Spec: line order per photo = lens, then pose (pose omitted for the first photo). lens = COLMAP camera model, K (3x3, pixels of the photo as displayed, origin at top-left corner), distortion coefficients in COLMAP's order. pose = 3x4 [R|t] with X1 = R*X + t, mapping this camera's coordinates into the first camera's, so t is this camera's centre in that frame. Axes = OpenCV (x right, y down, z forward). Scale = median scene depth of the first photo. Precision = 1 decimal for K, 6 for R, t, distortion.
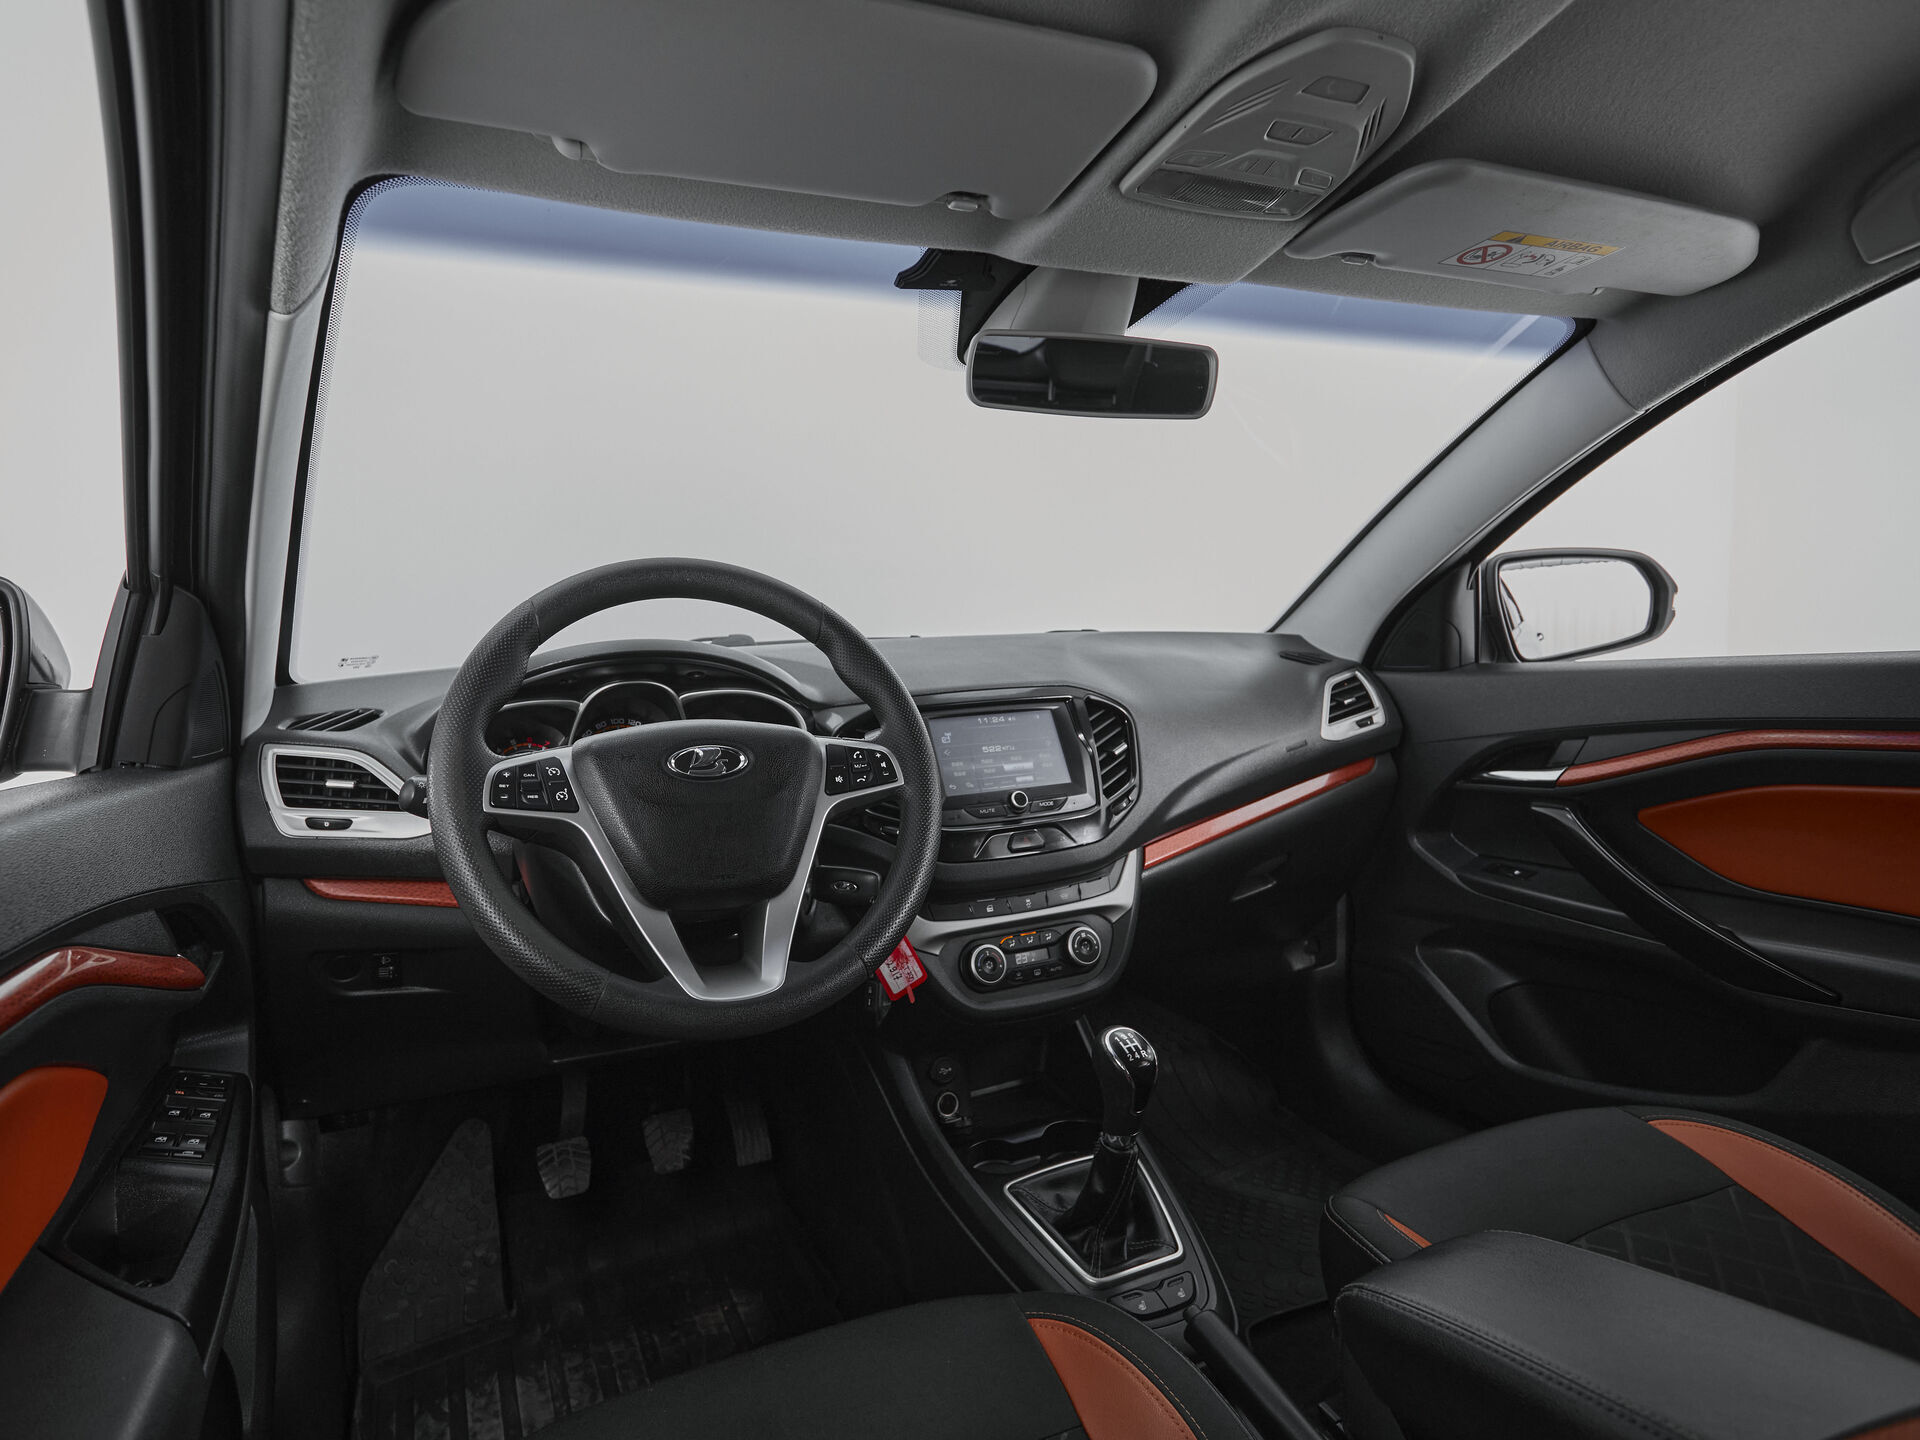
lens RADIAL K [[1111.0, 0, 922.3], [0, 1111.0, 714.8], [0, 0, 1]] dist [0.001130, -0.000237]
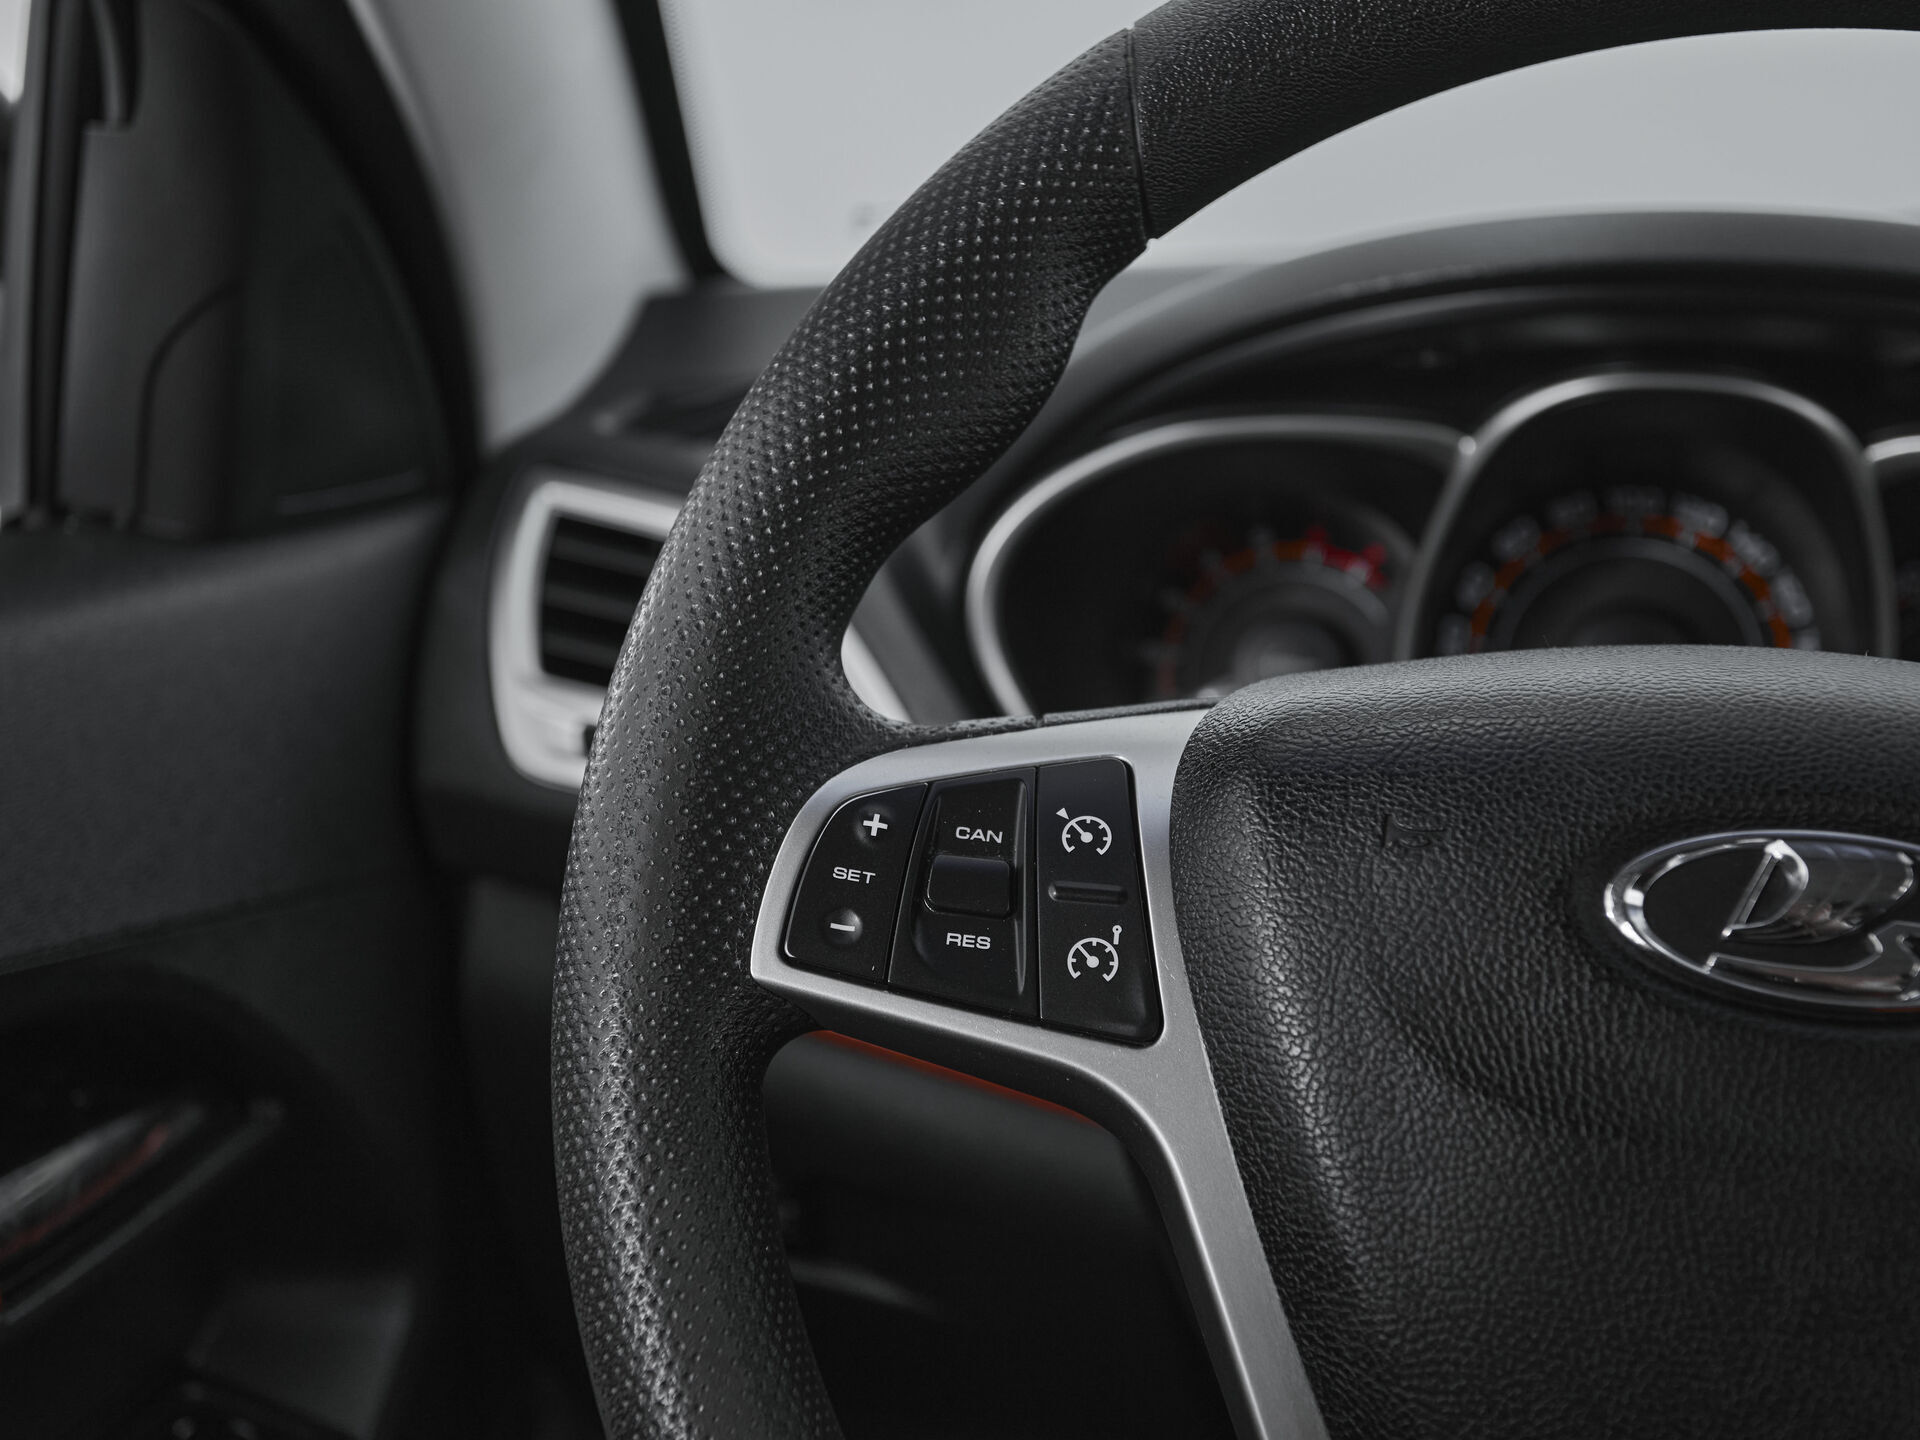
lens RADIAL K [[2427.9, 0, 901.4], [0, 2427.9, 716.6], [0, 0, 1]] dist [0.061846, -0.052096]
pose [[0.793298, 0.176094, -0.582811, -0.056970], [-0.080399, 0.979175, 0.186419, -0.039375], [0.603501, -0.101029, 0.790936, 0.405132]]
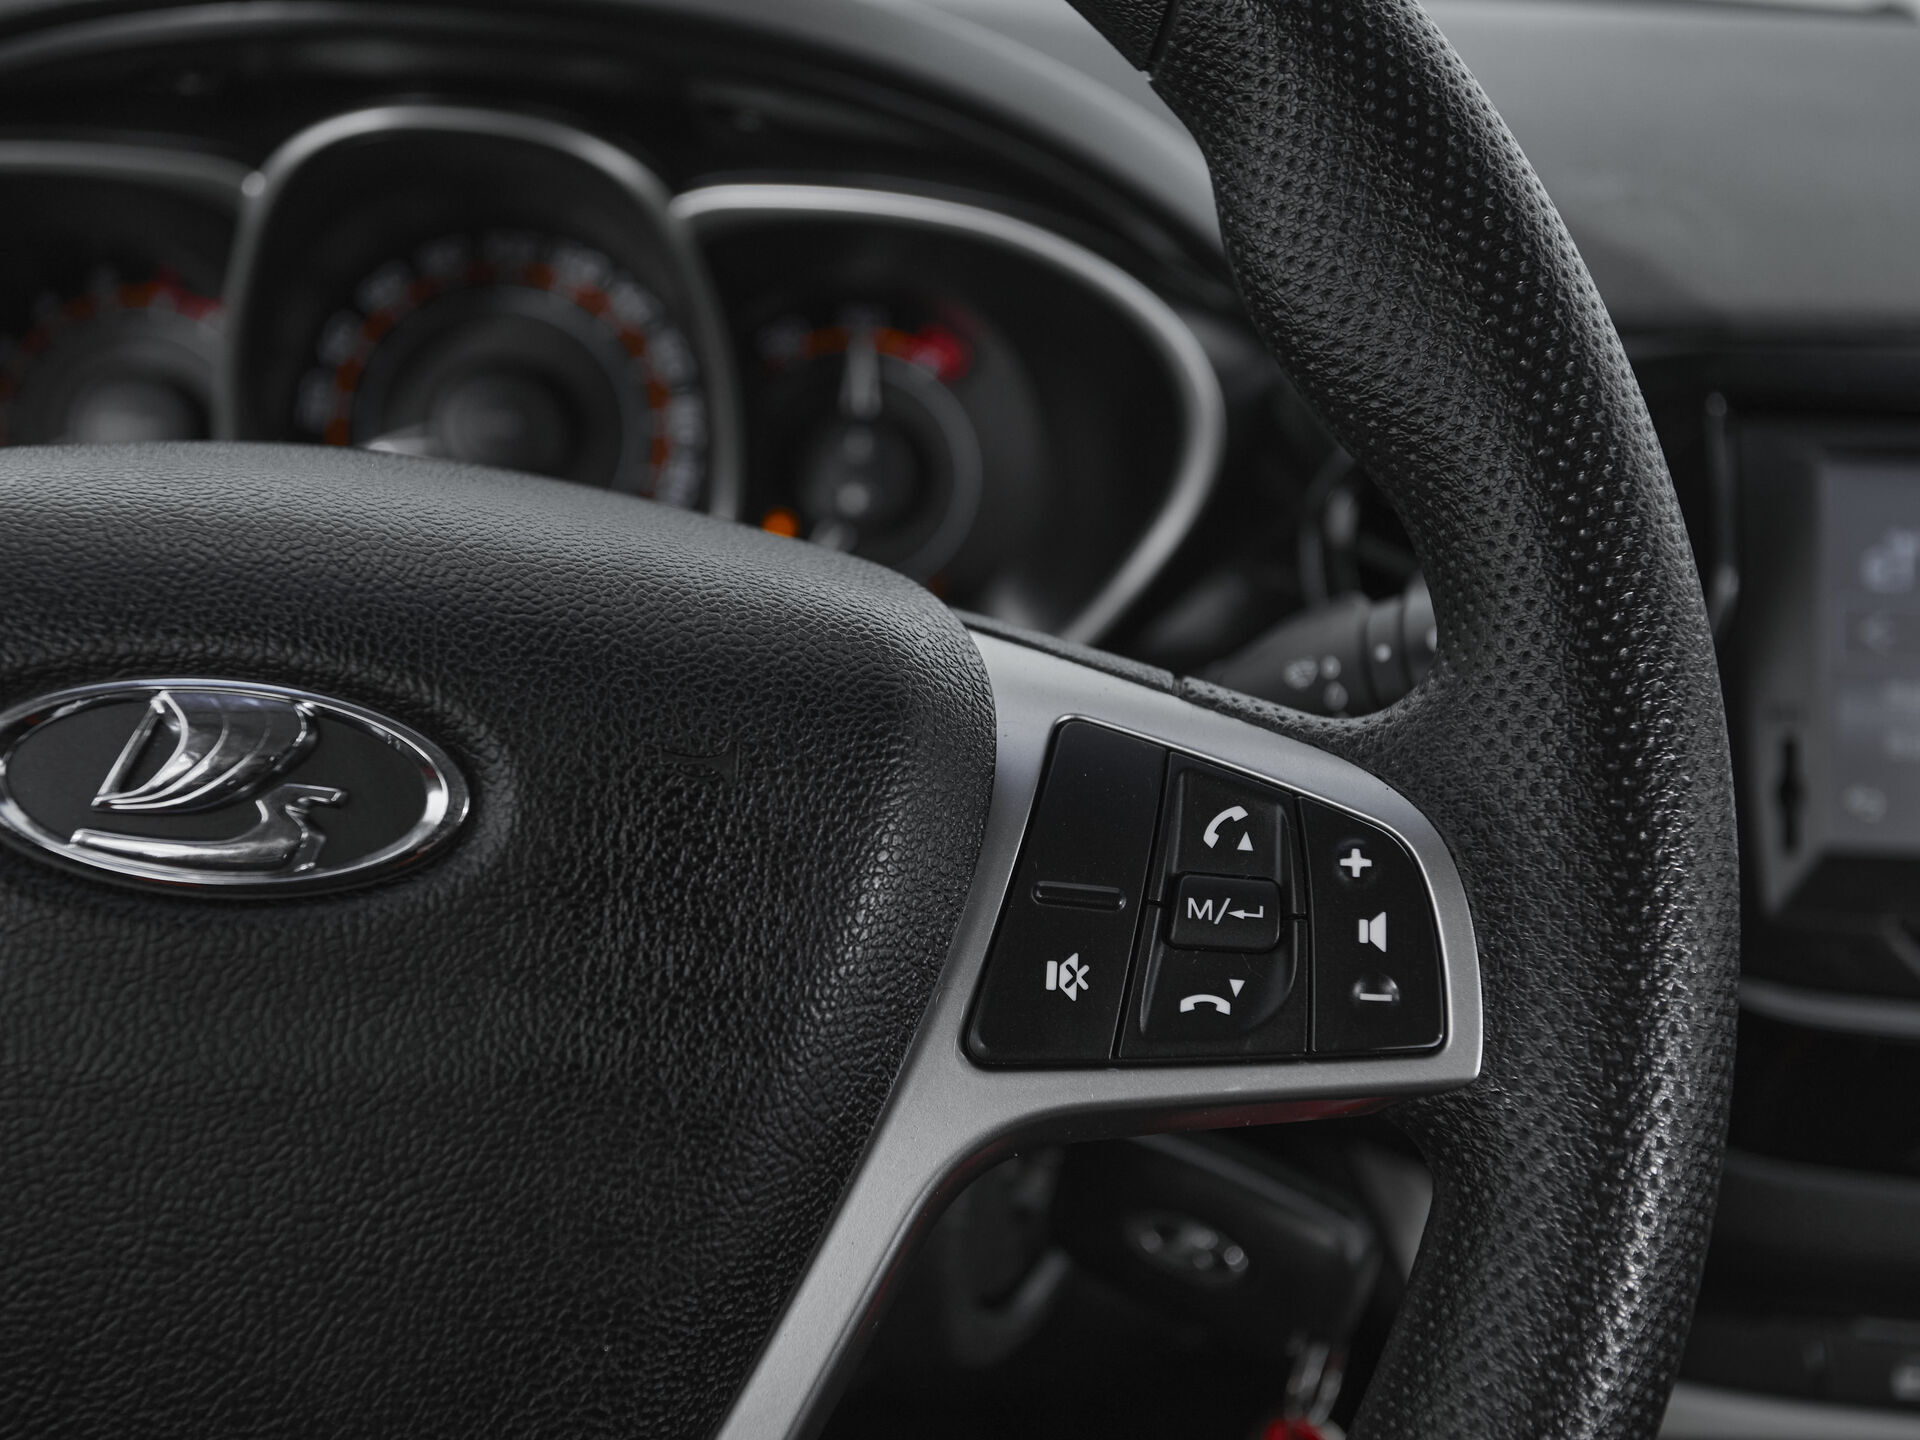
lens RADIAL K [[2491.8, 0, 864.1], [0, 2491.8, 722.0], [0, 0, 1]] dist [0.004675, 0.077115]
pose [[0.916777, 0.215239, -0.336440, 0.008944], [-0.125400, 0.954889, 0.269187, -0.052433], [0.379203, -0.204595, 0.902411, 0.497848]]
